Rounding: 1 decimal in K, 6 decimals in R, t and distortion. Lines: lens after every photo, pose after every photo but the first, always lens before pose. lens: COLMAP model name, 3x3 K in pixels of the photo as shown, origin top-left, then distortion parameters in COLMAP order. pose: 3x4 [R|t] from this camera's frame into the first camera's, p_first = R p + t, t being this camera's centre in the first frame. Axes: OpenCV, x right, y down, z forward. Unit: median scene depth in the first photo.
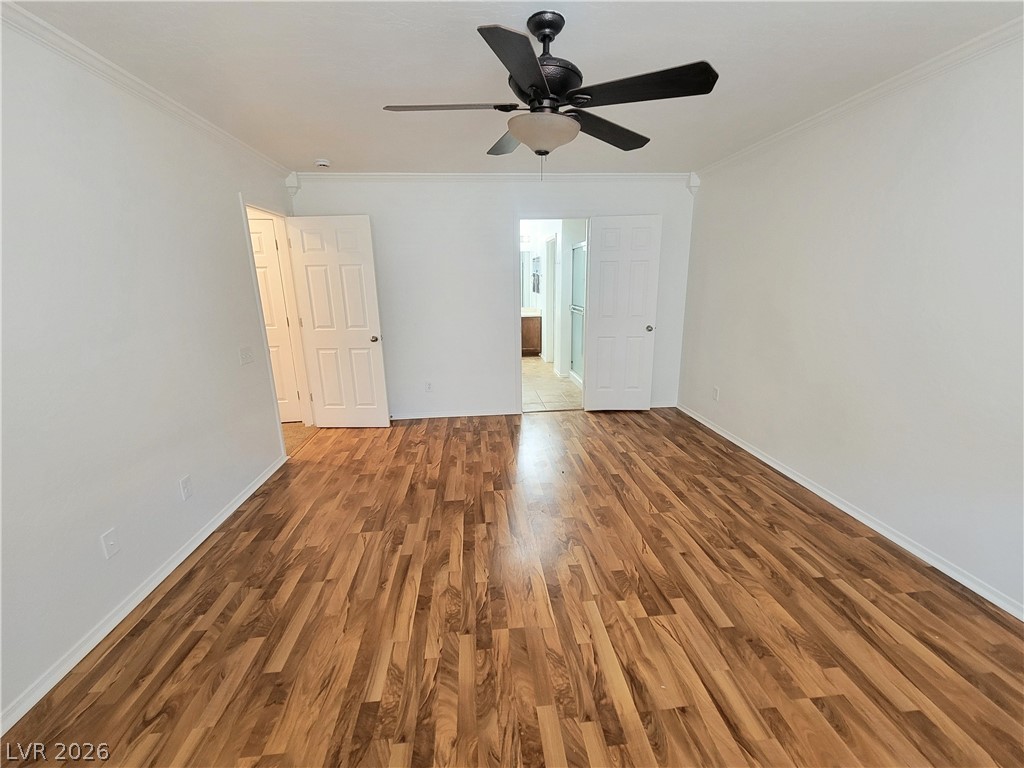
lens RADIAL K [[418.2, 0, 513.6], [0, 418.2, 385.2], [0, 0, 1]] dist [0.000472, -0.001585]
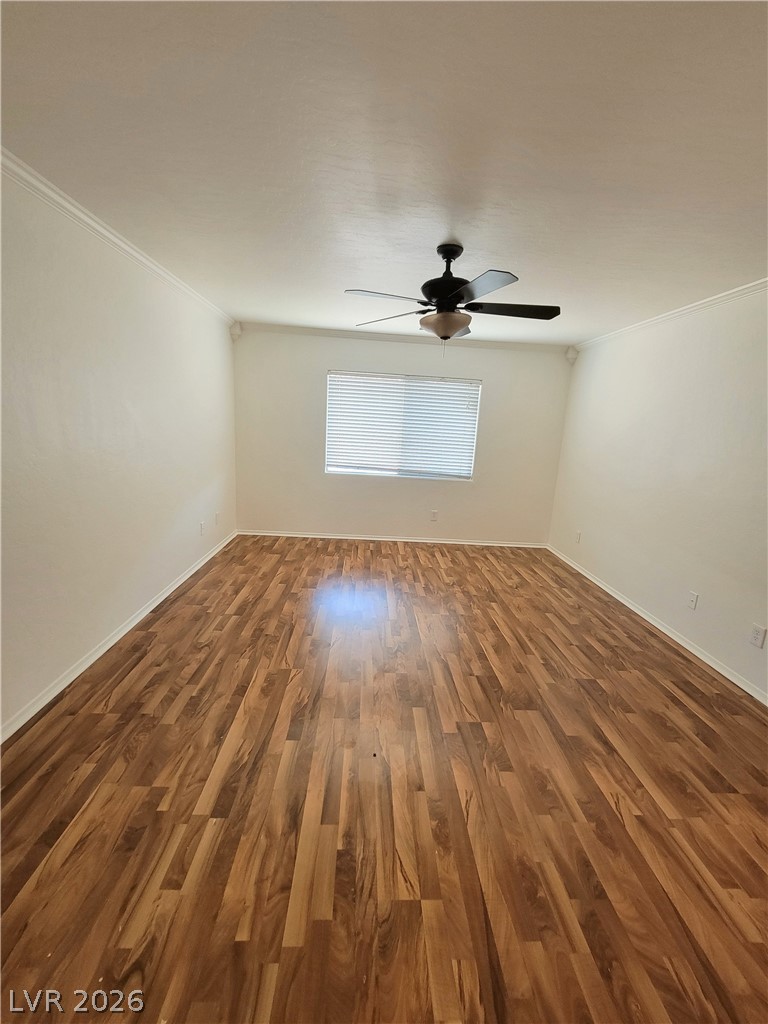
lens RADIAL K [[418.2, 0, 384.4], [0, 418.2, 510.8], [0, 0, 1]] dist [0.000472, -0.001585]
pose [[-0.997565, -0.050730, 0.047858, 0.122406], [-0.024417, 0.896827, 0.441708, -0.465688], [-0.065328, 0.439464, -0.895882, 1.794623]]
